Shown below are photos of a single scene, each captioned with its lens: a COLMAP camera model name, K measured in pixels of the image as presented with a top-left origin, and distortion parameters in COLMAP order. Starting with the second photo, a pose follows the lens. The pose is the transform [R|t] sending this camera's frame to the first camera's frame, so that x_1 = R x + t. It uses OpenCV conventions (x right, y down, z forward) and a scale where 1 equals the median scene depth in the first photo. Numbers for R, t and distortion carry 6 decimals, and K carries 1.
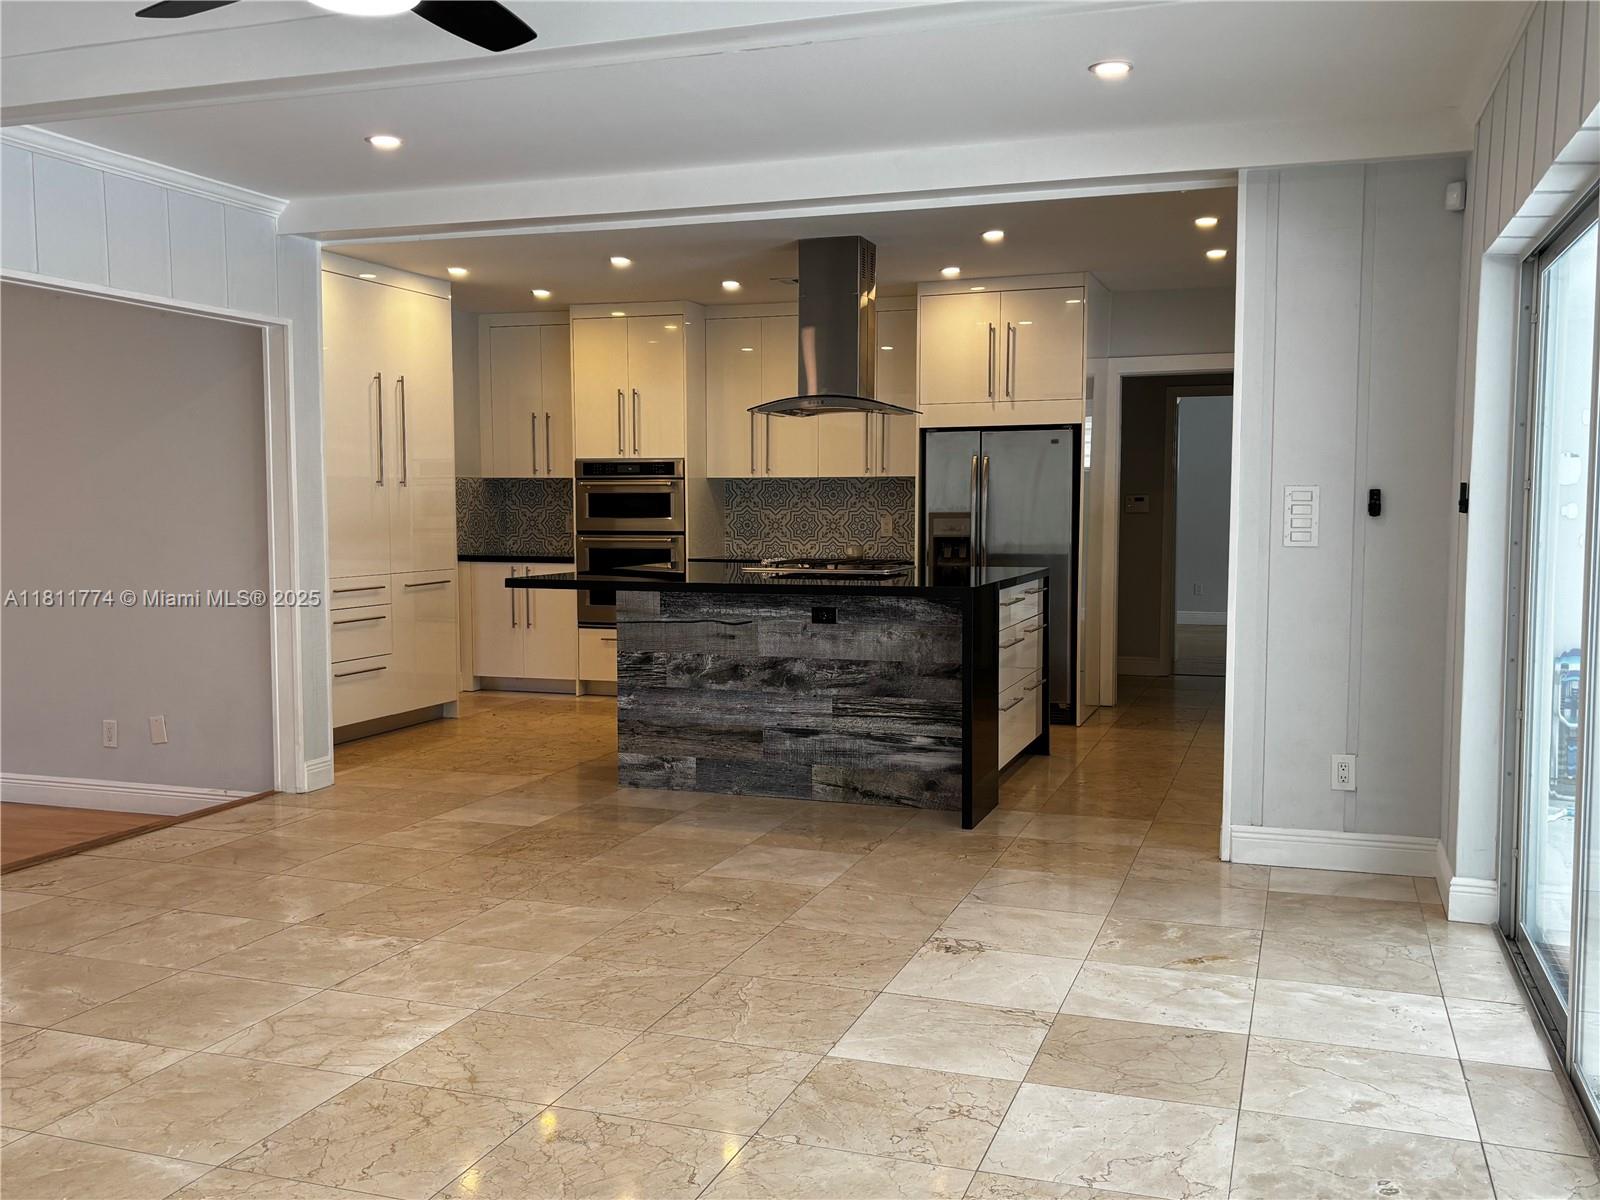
lens RADIAL K [[1429.0, 0, 810.0], [0, 1429.0, 598.2], [0, 0, 1]] dist [0.096865, -0.146436]
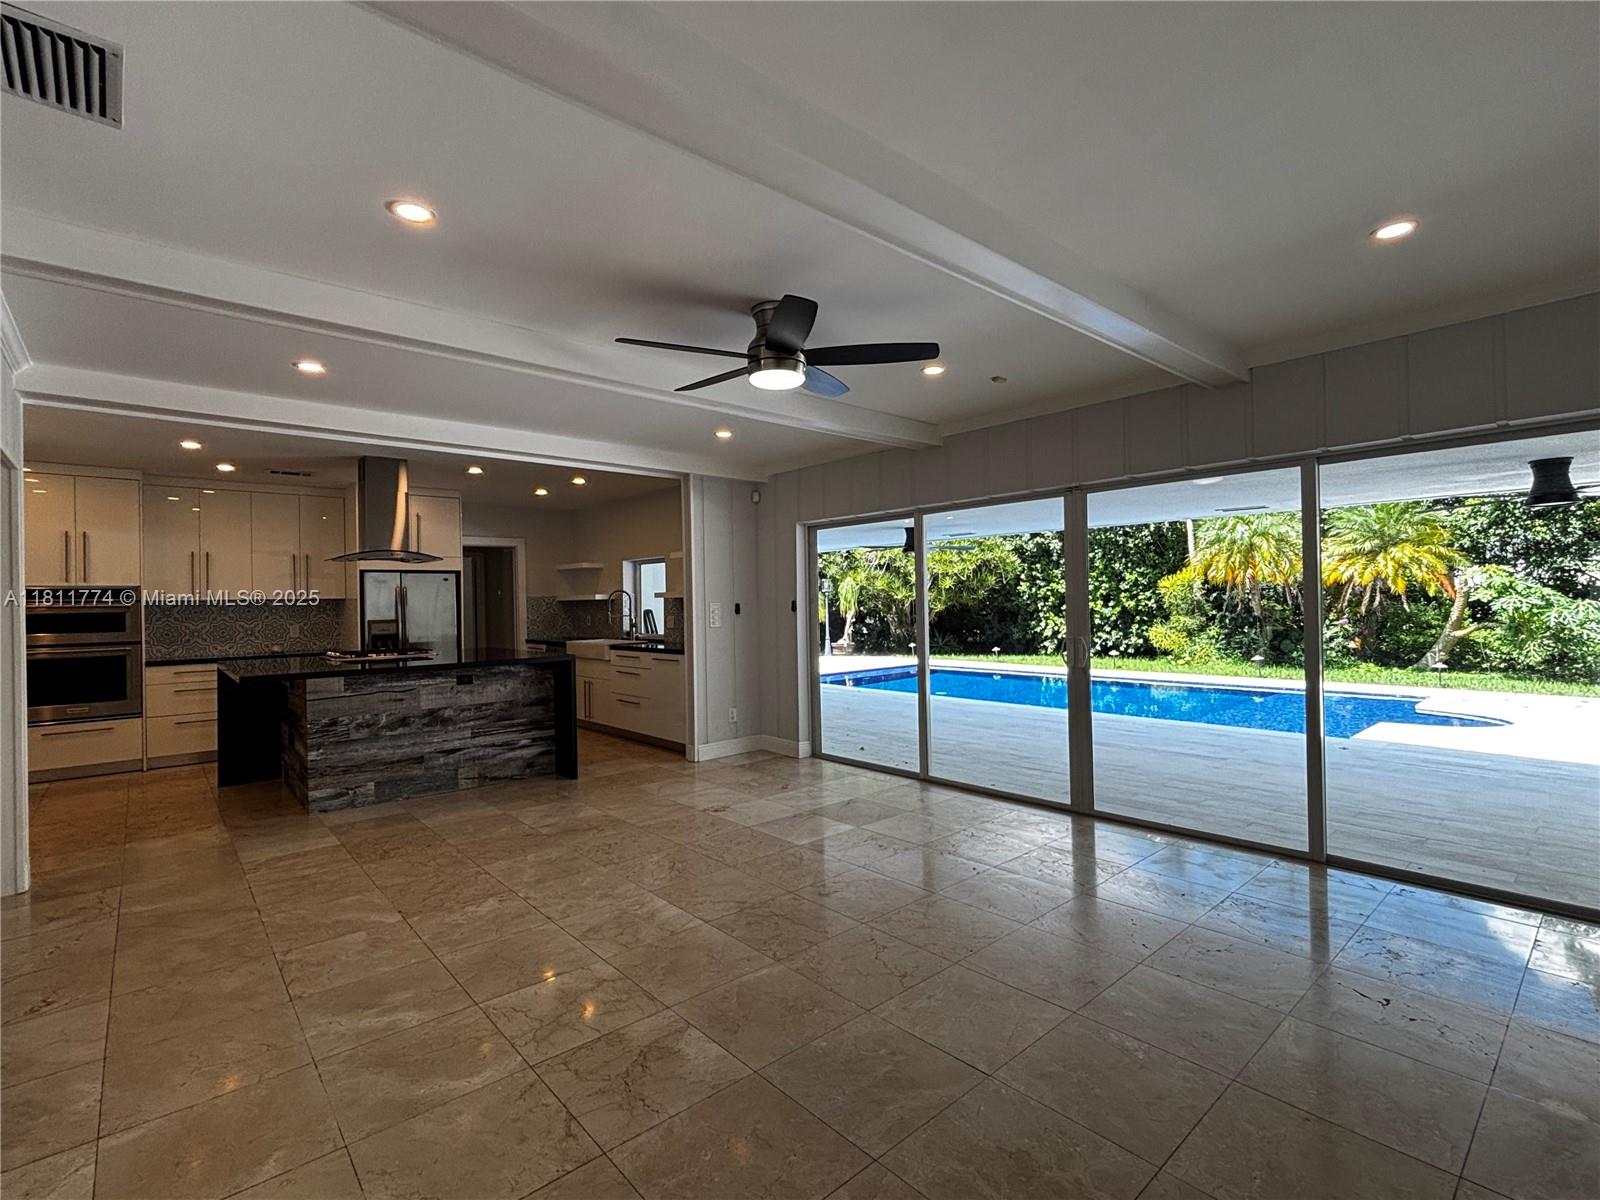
lens RADIAL K [[741.3, 0, 791.1], [0, 741.3, 594.7], [0, 0, 1]] dist [0.002624, -0.001209]
pose [[0.495539, -0.000876, 0.868585, -0.582607], [0.077633, 0.996042, -0.043286, -0.021209], [-0.865109, 0.088881, 0.493646, 0.213218]]
